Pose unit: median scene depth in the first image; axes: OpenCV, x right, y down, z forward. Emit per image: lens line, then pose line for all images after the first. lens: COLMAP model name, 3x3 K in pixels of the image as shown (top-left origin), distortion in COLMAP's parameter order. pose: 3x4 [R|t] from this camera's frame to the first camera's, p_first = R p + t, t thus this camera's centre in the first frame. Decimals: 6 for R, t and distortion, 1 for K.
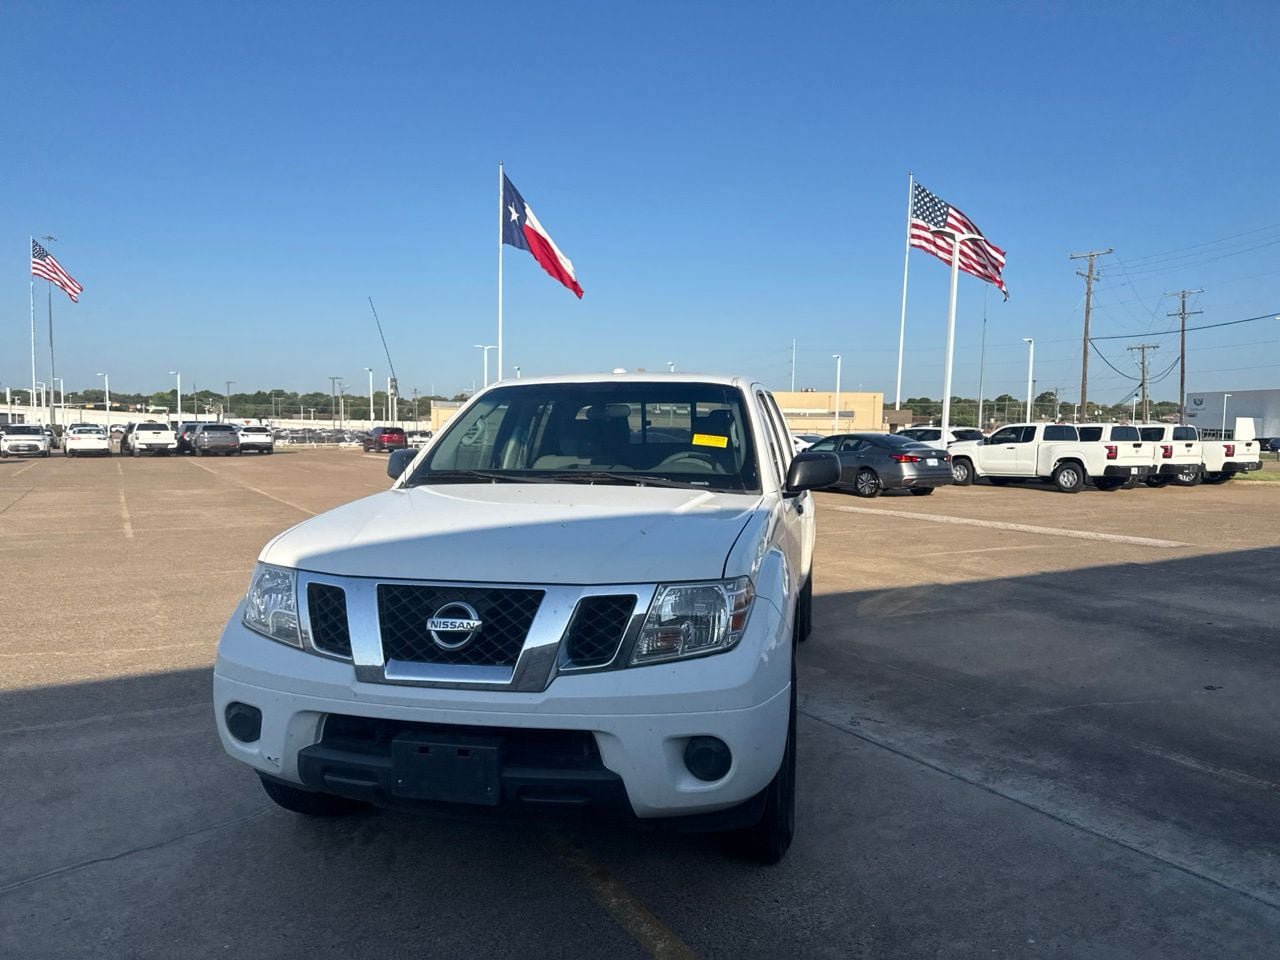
lens RADIAL K [[900.5, 0, 637.8], [0, 900.5, 488.9], [0, 0, 1]] dist [0.050471, -0.067294]
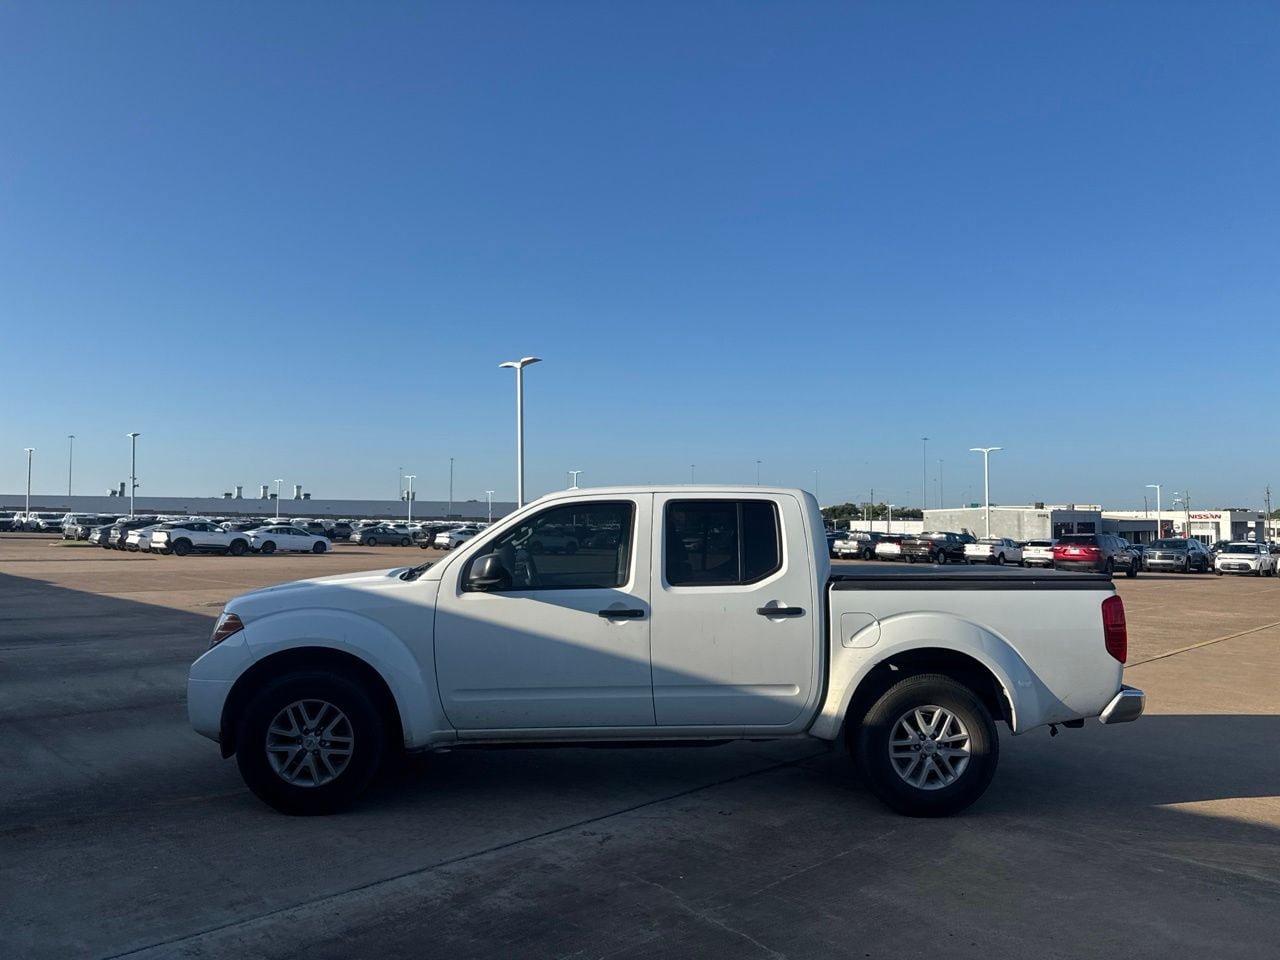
lens RADIAL K [[900.5, 0, 637.3], [0, 900.5, 475.6], [0, 0, 1]] dist [0.050471, -0.067294]
pose [[0.264508, -0.063762, -0.962273, 1.280470], [-0.077185, 0.993211, -0.087029, -0.050150], [0.961290, 0.097293, 0.257791, 0.784860]]
